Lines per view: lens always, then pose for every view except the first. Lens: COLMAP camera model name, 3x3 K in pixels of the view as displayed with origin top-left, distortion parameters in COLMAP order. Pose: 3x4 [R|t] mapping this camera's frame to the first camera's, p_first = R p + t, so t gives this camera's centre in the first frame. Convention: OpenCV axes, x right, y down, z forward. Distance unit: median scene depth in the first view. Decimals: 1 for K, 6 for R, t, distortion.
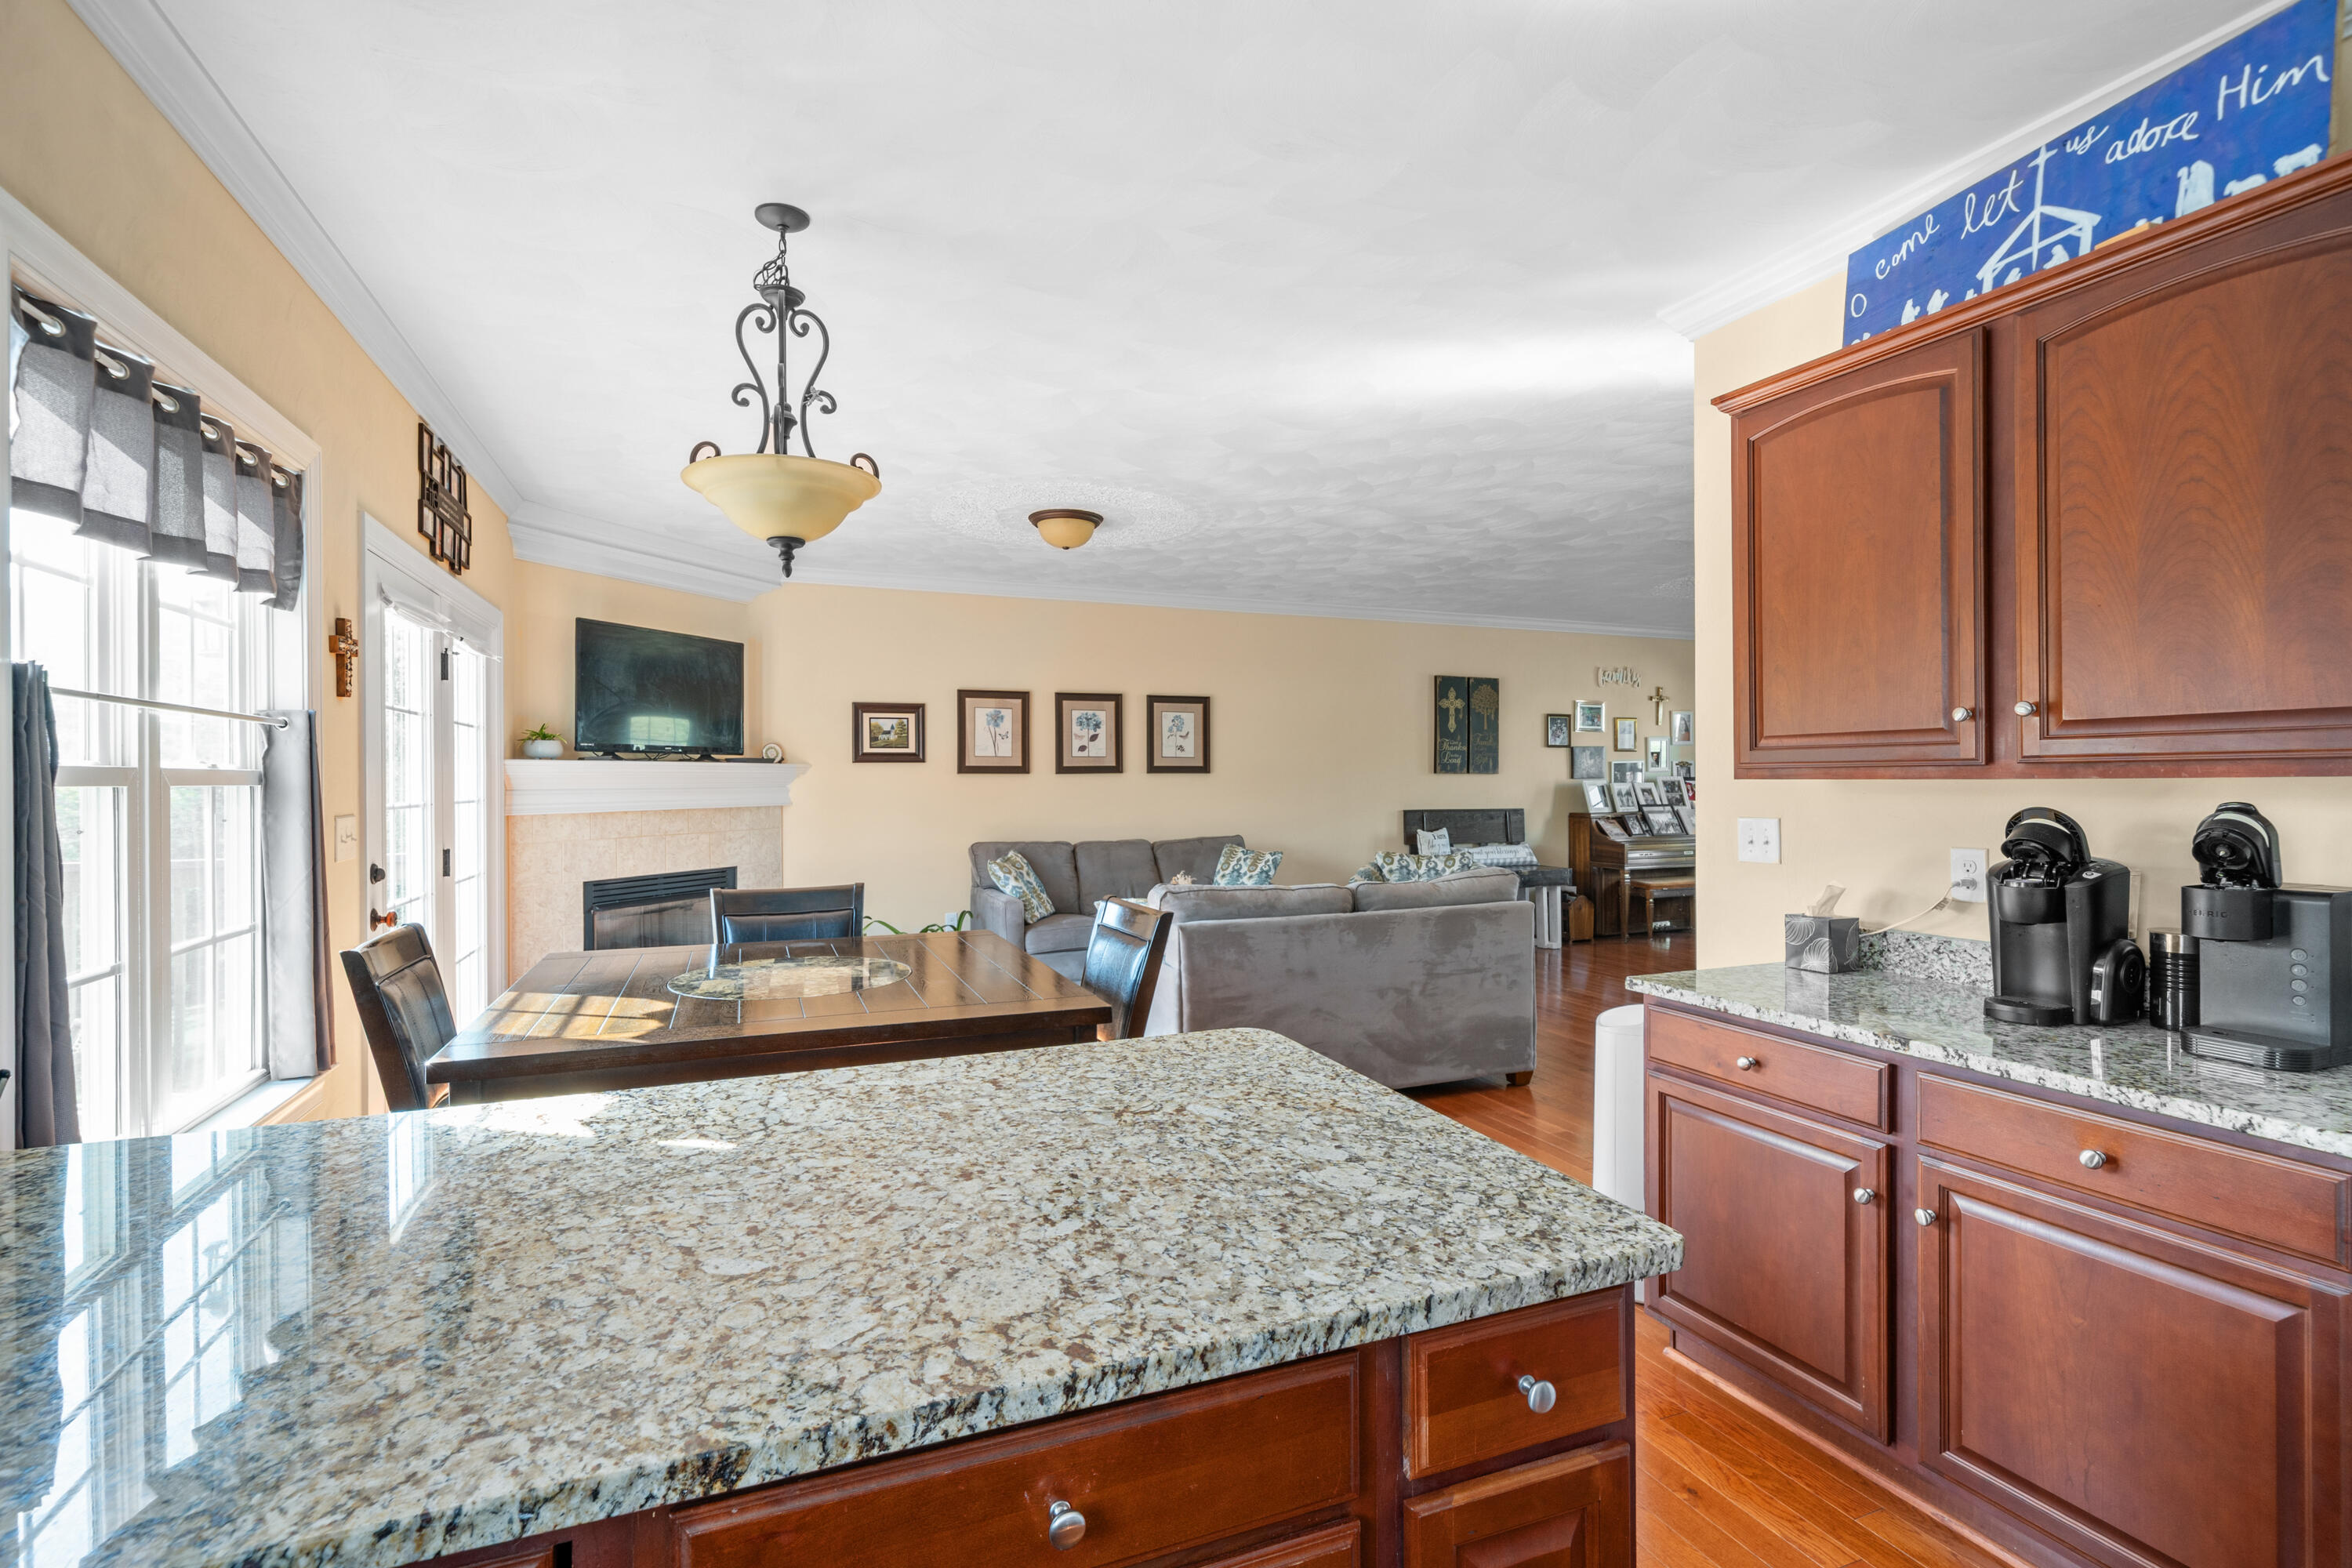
lens RADIAL K [[1065.6, 0, 1179.1], [0, 1065.6, 785.6], [0, 0, 1]] dist [-0.019485, 0.000288]
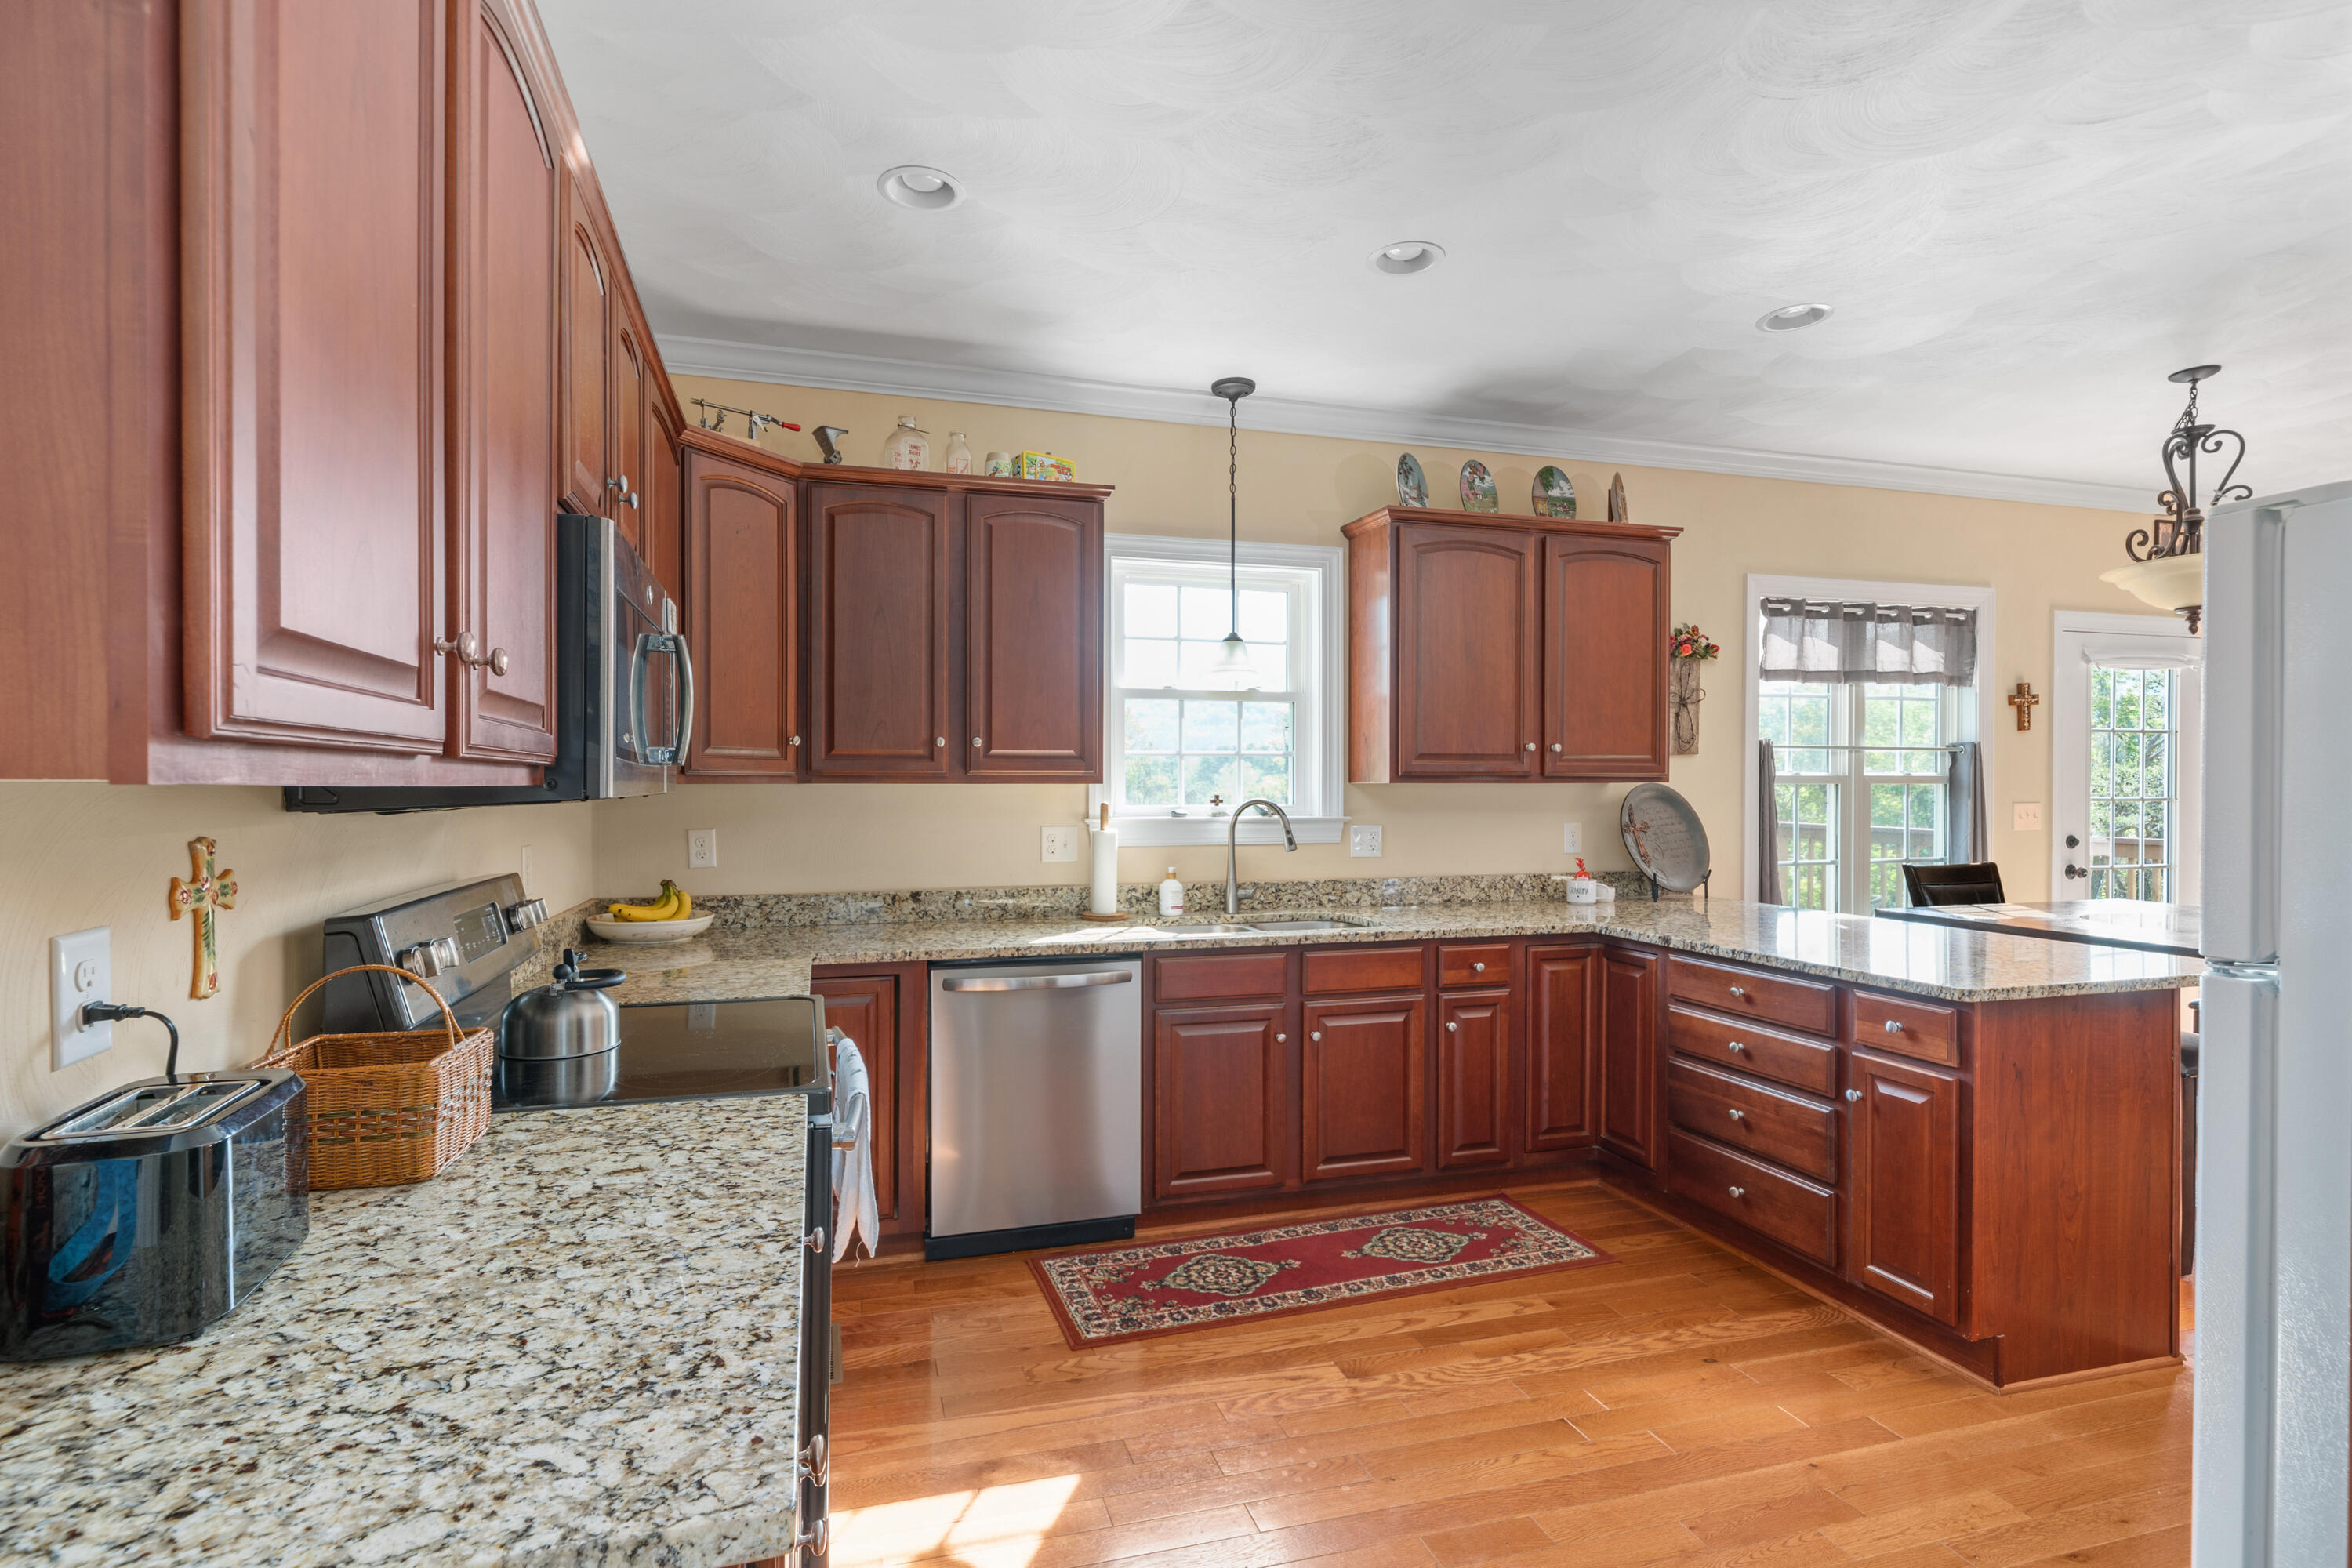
lens RADIAL K [[1062.3, 0, 1163.8], [0, 1062.3, 787.9], [0, 0, 1]] dist [0.003849, 0.000155]
pose [[-0.108602, 0.011016, -0.994024, 0.336063], [-0.003537, 0.999928, 0.011468, -0.003107], [0.994079, 0.004761, -0.108556, -0.052849]]
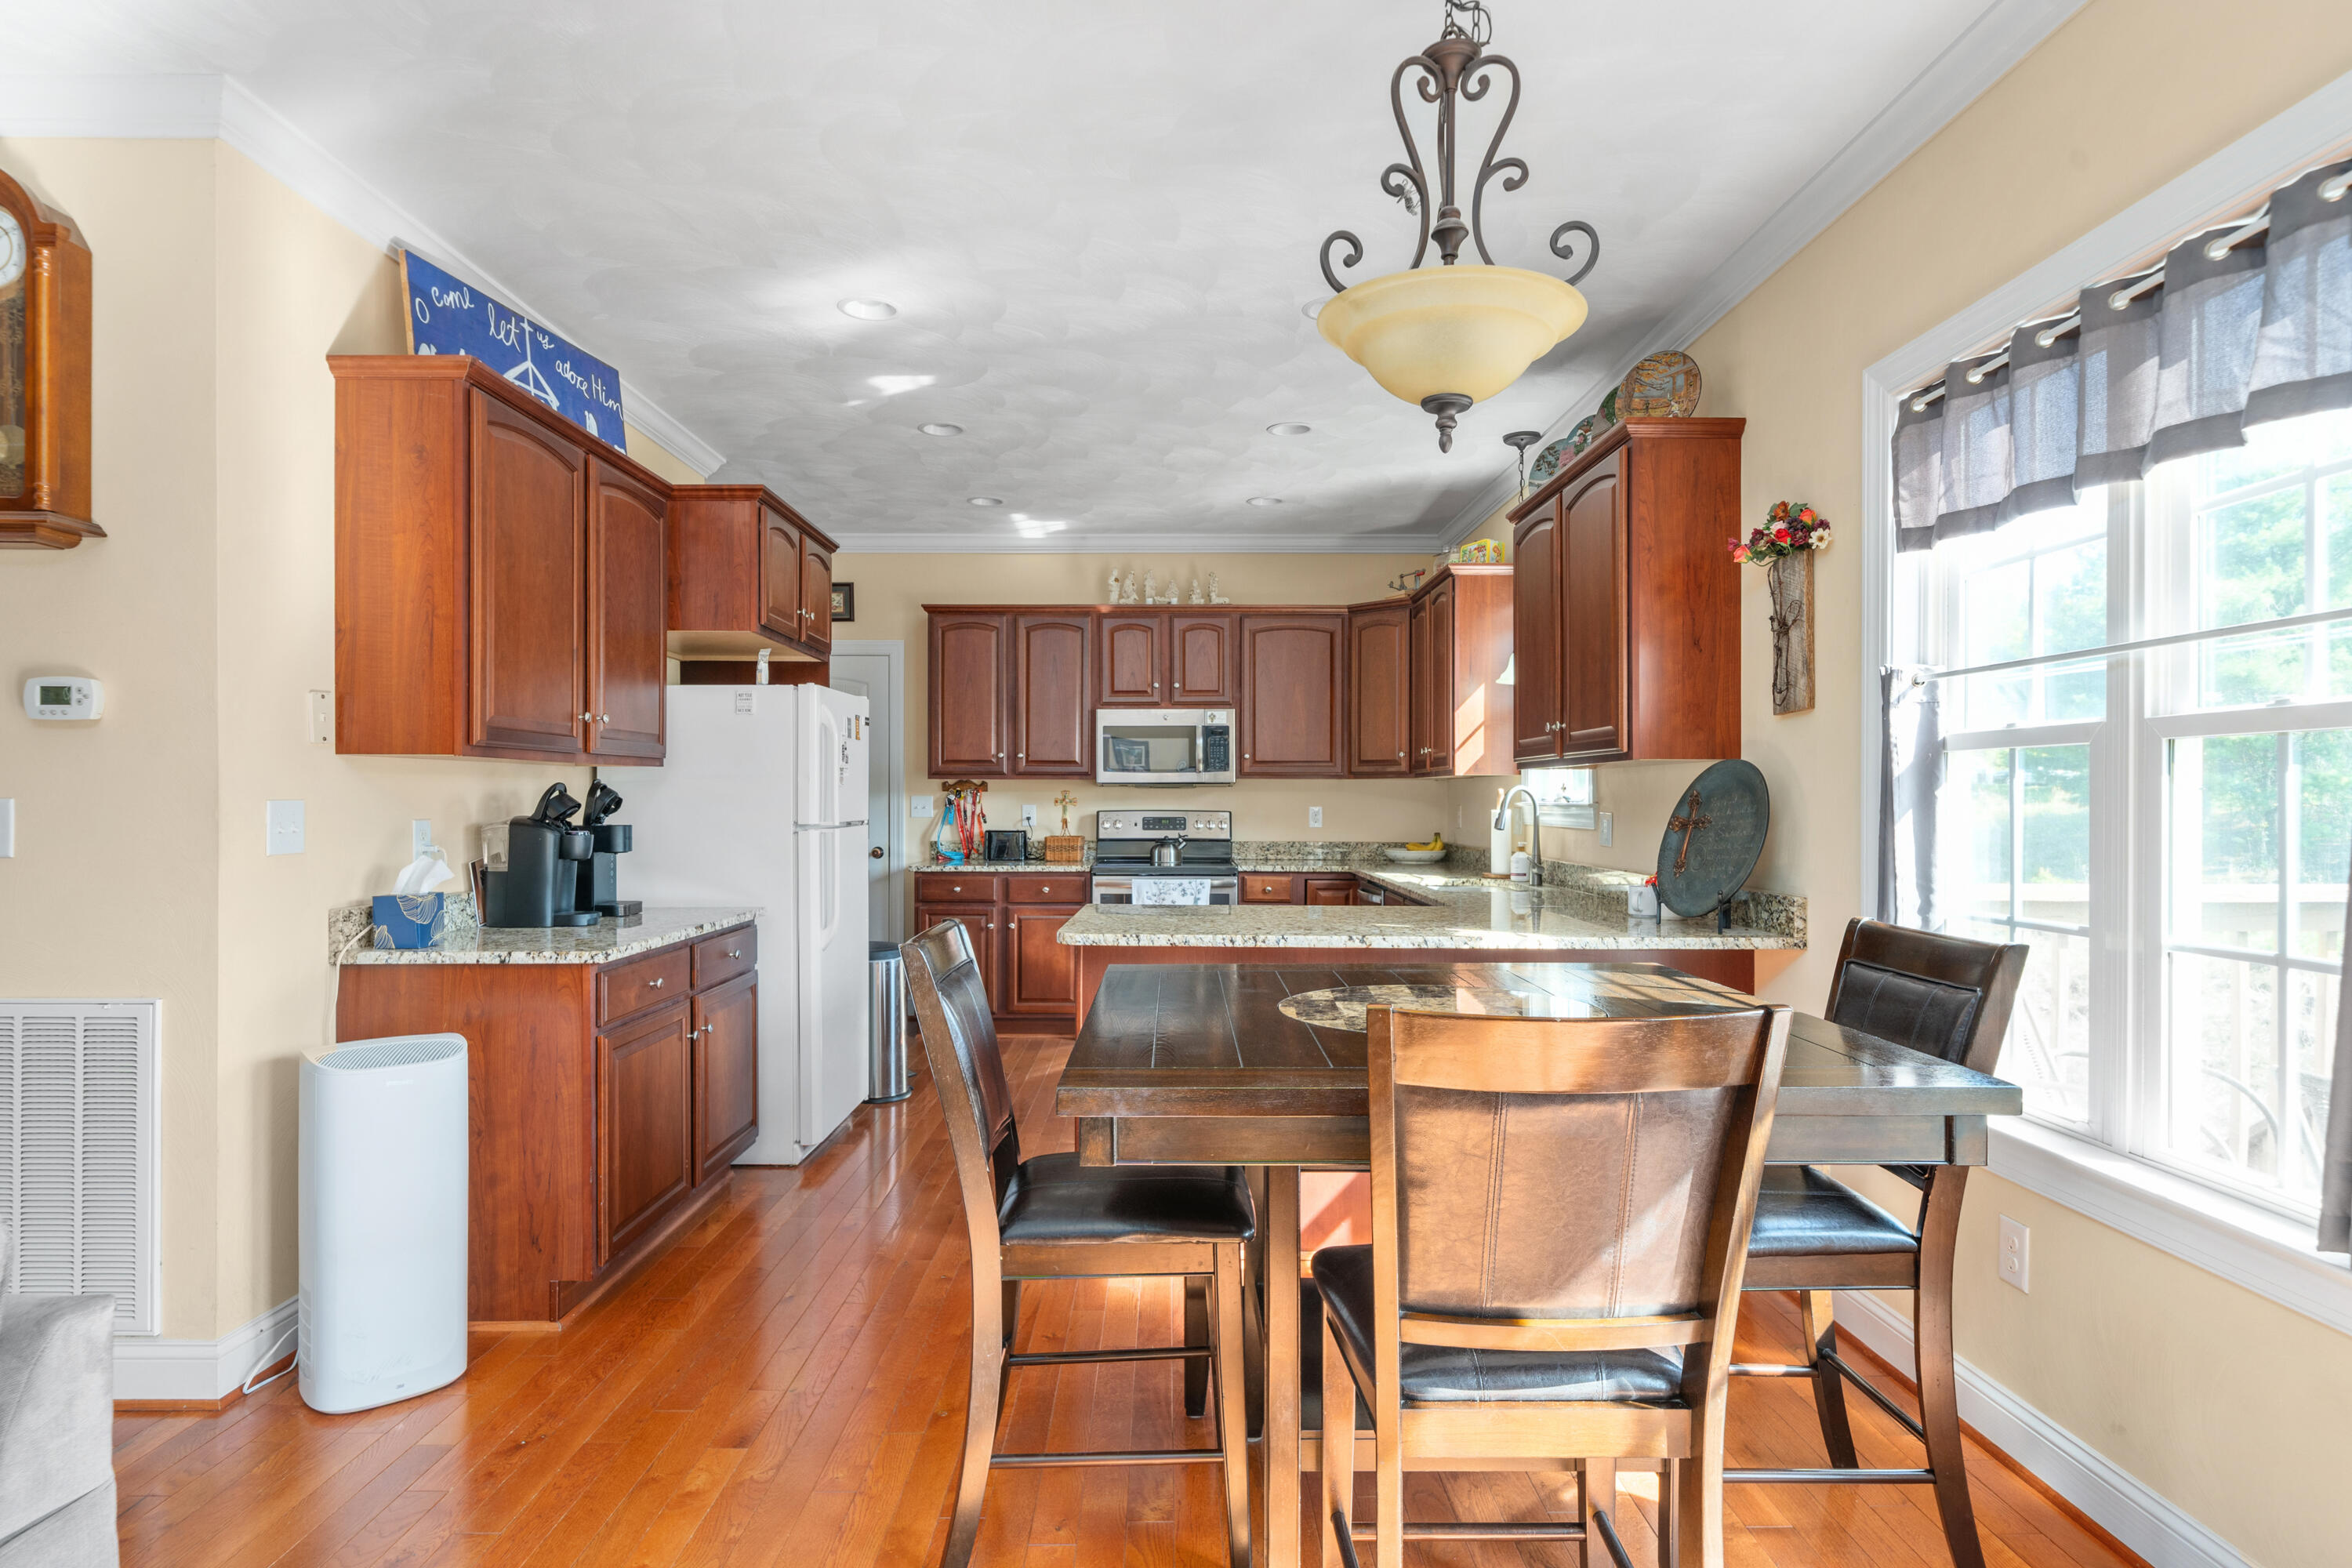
lens RADIAL K [[1267.9, 0, 1144.3], [0, 1267.9, 793.2], [0, 0, 1]] dist [-0.004601, -0.000985]
pose [[-0.923234, 0.005975, 0.384191, -0.150683], [0.005715, 0.999982, -0.001818, 0.009371], [-0.384195, 0.000517, -0.923252, 0.543866]]
